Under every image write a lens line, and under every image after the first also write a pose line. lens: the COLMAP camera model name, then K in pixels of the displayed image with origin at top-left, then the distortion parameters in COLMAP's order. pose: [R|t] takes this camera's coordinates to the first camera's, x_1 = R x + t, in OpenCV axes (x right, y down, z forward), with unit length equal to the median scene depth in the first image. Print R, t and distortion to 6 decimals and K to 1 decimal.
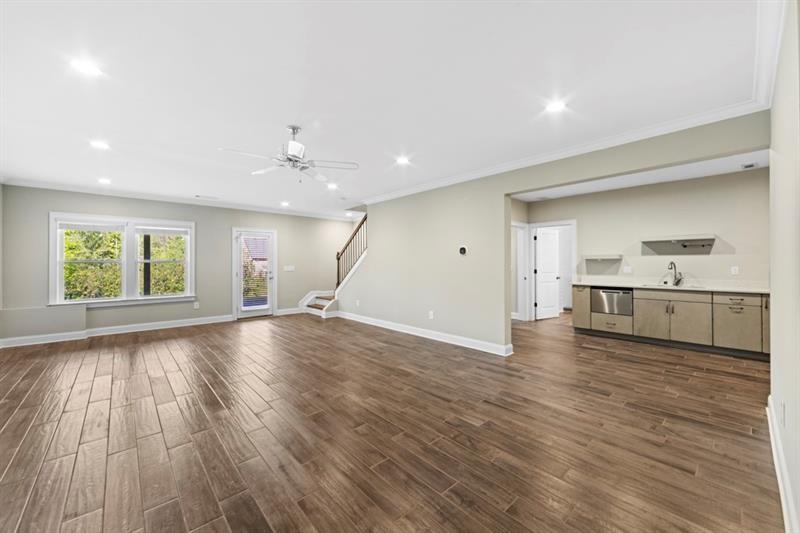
lens RADIAL K [[314.9, 0, 399.4], [0, 314.9, 261.9], [0, 0, 1]] dist [-0.000803, -0.000290]
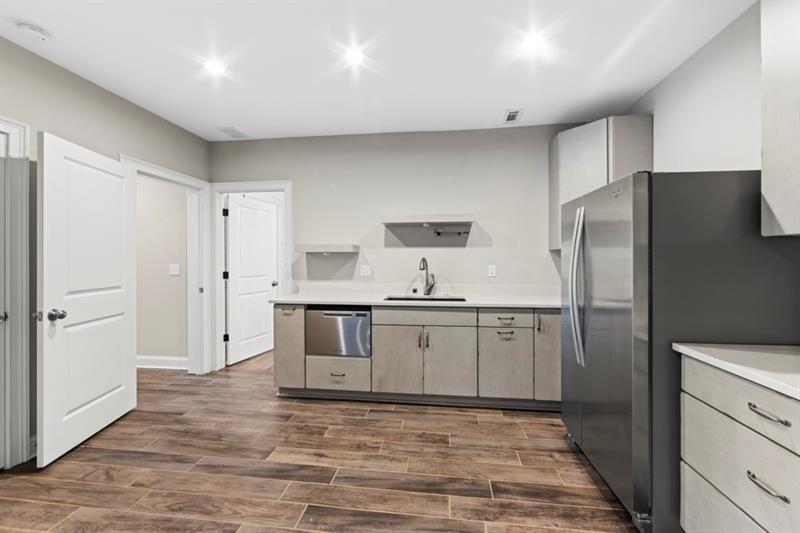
lens RADIAL K [[314.9, 0, 403.4], [0, 314.9, 260.7], [0, 0, 1]] dist [-0.000803, -0.000290]
pose [[0.759359, -0.000573, 0.650672, 0.429512], [-0.004072, 0.999976, 0.005633, 0.002247], [-0.650659, -0.006927, 0.759338, 0.551054]]
